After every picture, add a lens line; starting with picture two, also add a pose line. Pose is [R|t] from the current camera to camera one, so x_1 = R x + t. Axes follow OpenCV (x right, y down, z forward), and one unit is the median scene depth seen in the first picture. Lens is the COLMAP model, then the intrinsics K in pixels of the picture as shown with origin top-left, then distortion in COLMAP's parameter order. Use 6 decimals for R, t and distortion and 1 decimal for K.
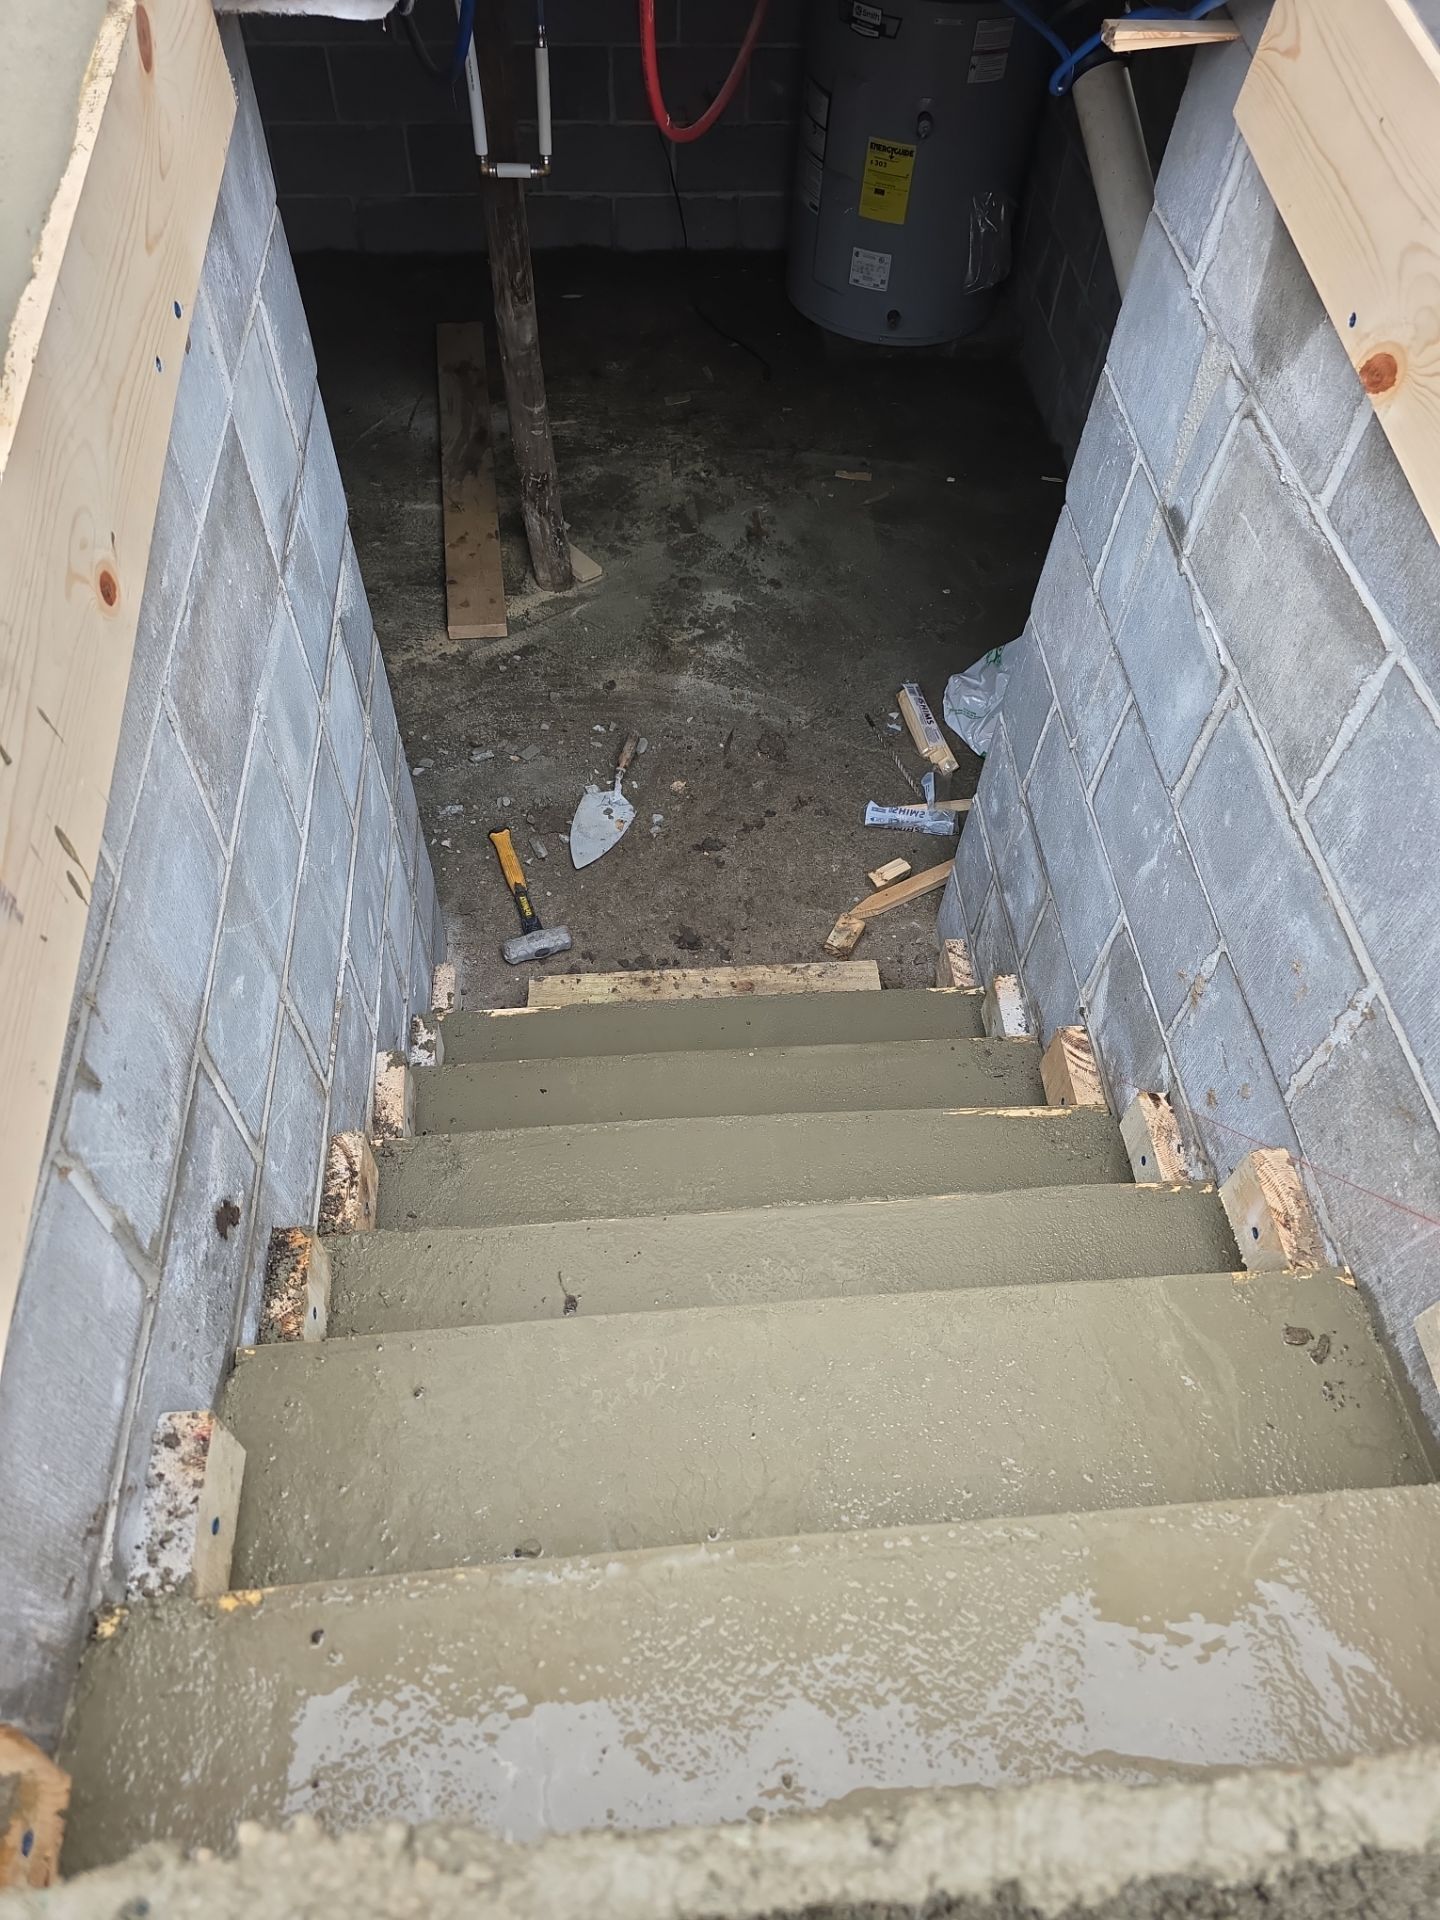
lens RADIAL K [[1297.0, 0, 694.0], [0, 1297.0, 989.2], [0, 0, 1]] dist [0.043230, -0.040774]
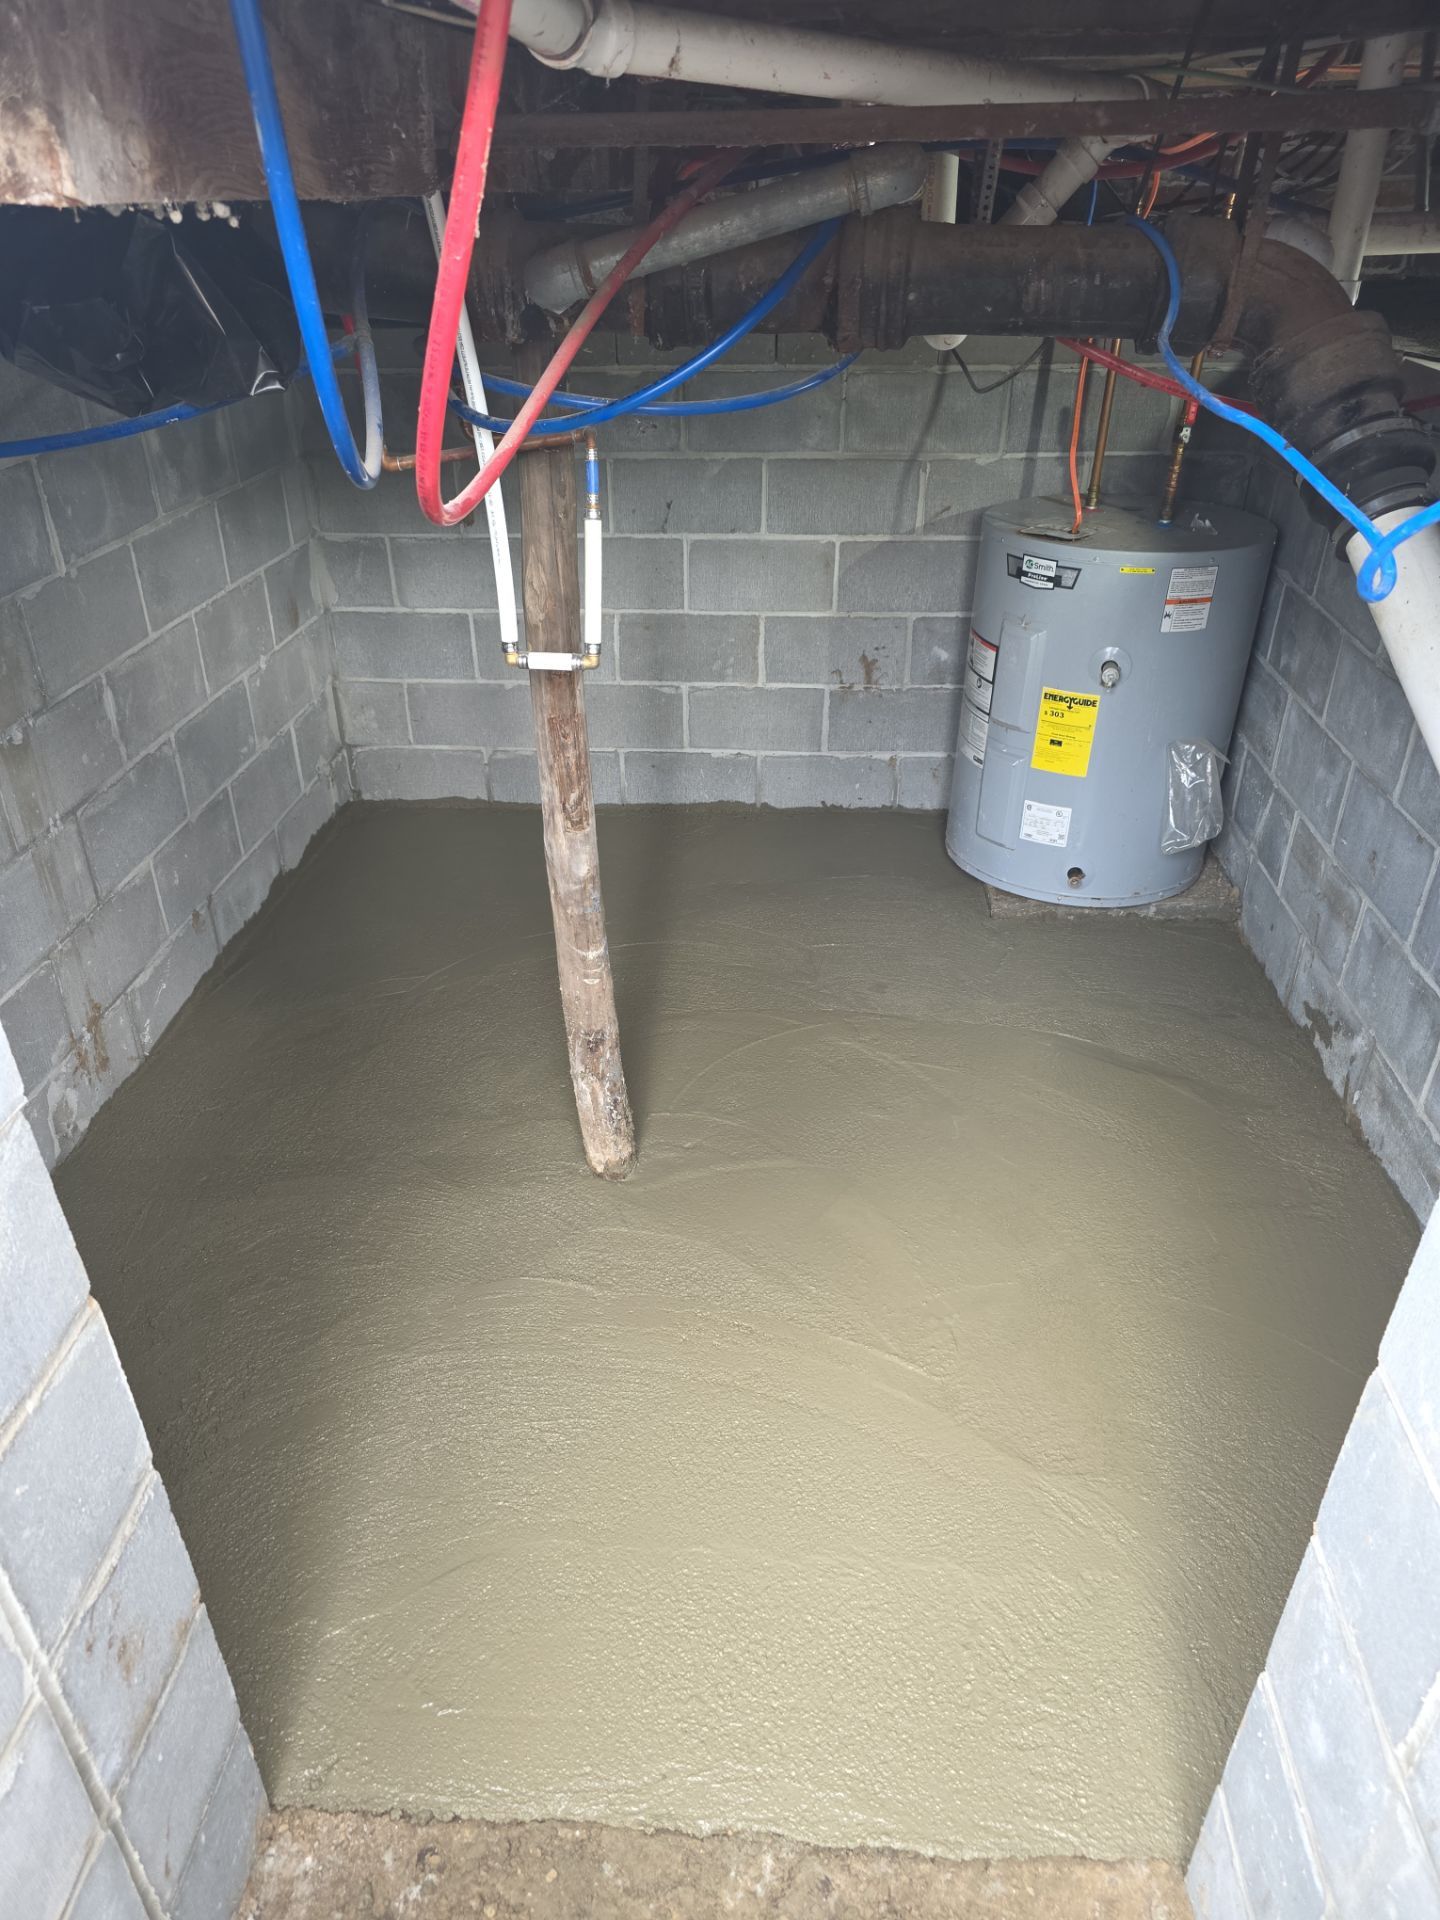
lens RADIAL K [[1297.0, 0, 694.0], [0, 1297.0, 989.2], [0, 0, 1]] dist [0.043230, -0.040774]
pose [[0.988033, 0.043659, -0.147934, 0.041501], [-0.098035, 0.918207, -0.383778, -0.114393], [0.119079, 0.393688, 0.911499, 0.264621]]
